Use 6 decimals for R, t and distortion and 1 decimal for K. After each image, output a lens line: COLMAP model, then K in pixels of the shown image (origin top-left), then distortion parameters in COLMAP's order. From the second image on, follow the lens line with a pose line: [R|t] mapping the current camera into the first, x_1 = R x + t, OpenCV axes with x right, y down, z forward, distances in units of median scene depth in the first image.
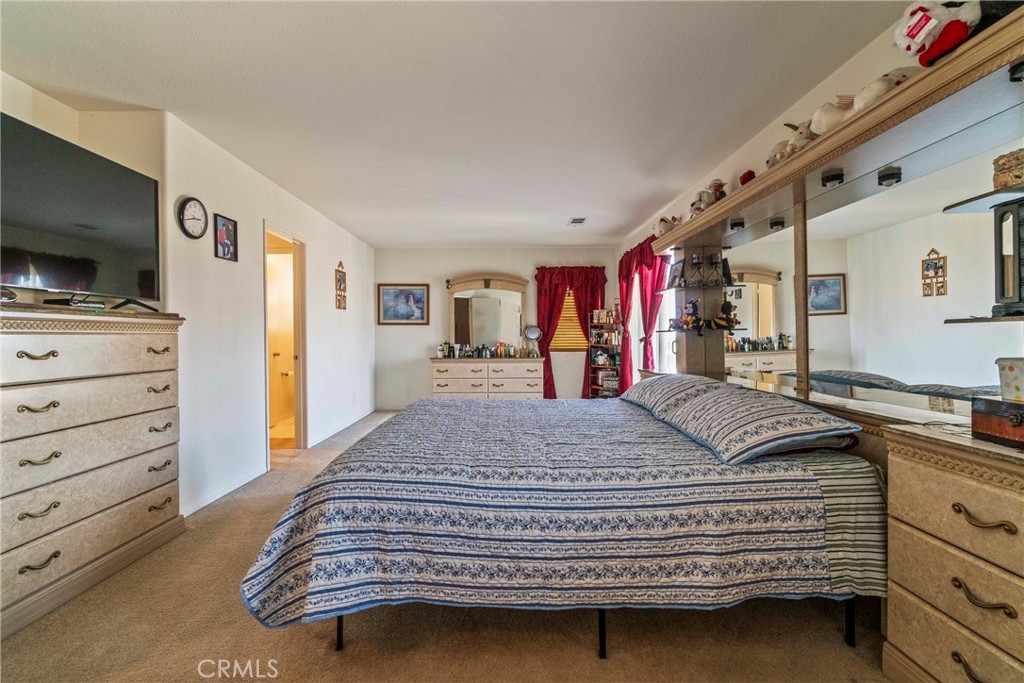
lens RADIAL K [[441.9, 0, 508.6], [0, 441.9, 340.6], [0, 0, 1]] dist [-0.004009, -0.000032]
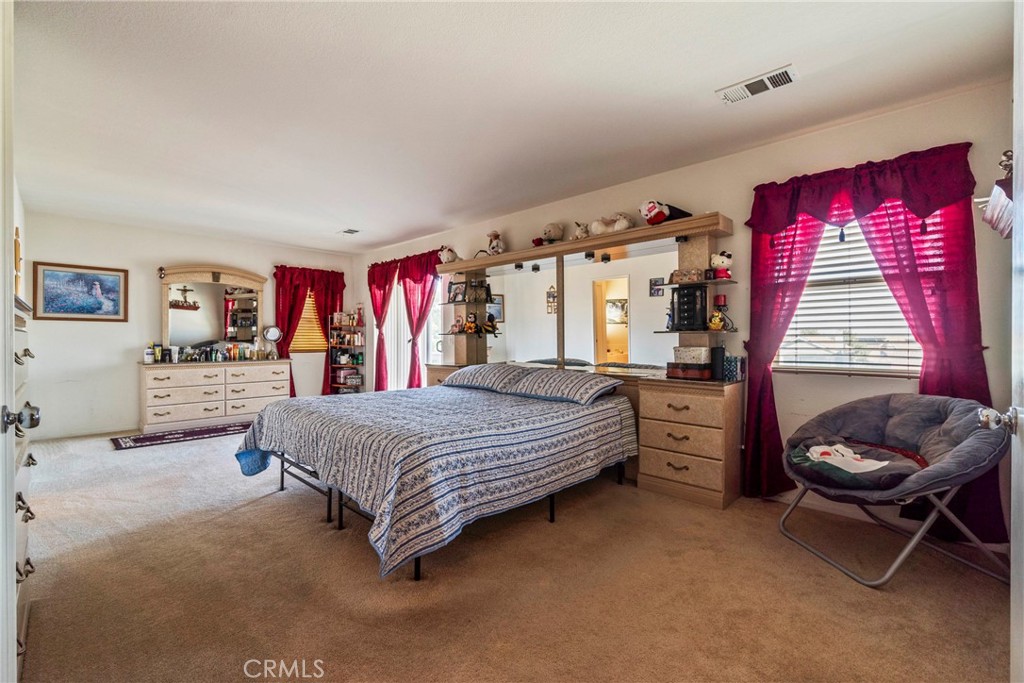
lens RADIAL K [[436.9, 0, 502.7], [0, 436.9, 338.3], [0, 0, 1]] dist [-0.002886, -0.000139]
pose [[0.705632, 0.003839, 0.708568, -0.496669], [0.002451, 0.999966, -0.007858, 0.002448], [-0.708574, 0.007282, 0.705599, -0.035639]]
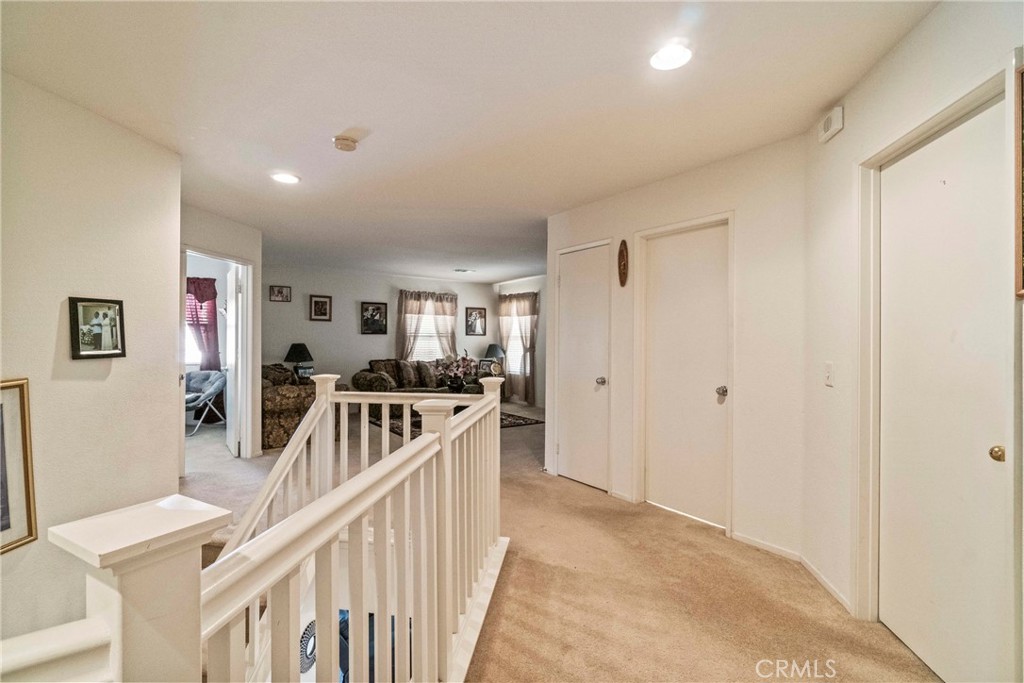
lens RADIAL K [[478.8, 0, 507.7], [0, 478.8, 339.9], [0, 0, 1]] dist [-0.013325, -0.000111]
pose [[-0.580890, 0.003293, 0.813975, -1.898464], [0.003974, 0.999991, -0.001210, -0.033778], [-0.813972, 0.002531, -0.580898, 0.092579]]
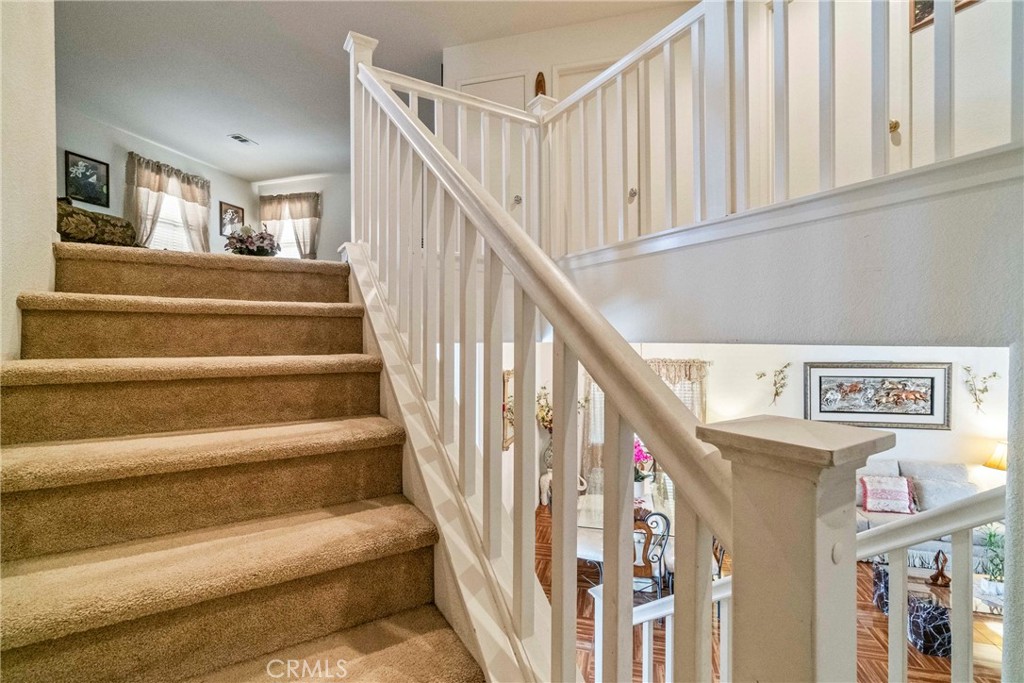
lens RADIAL K [[454.3, 0, 505.3], [0, 454.3, 340.4], [0, 0, 1]] dist [-0.001823, -0.000606]
pose [[-0.966058, 0.010309, 0.258120, -1.367844], [0.013122, 0.999872, 0.009178, 0.427766], [-0.257992, 0.012254, -0.966069, 0.415794]]
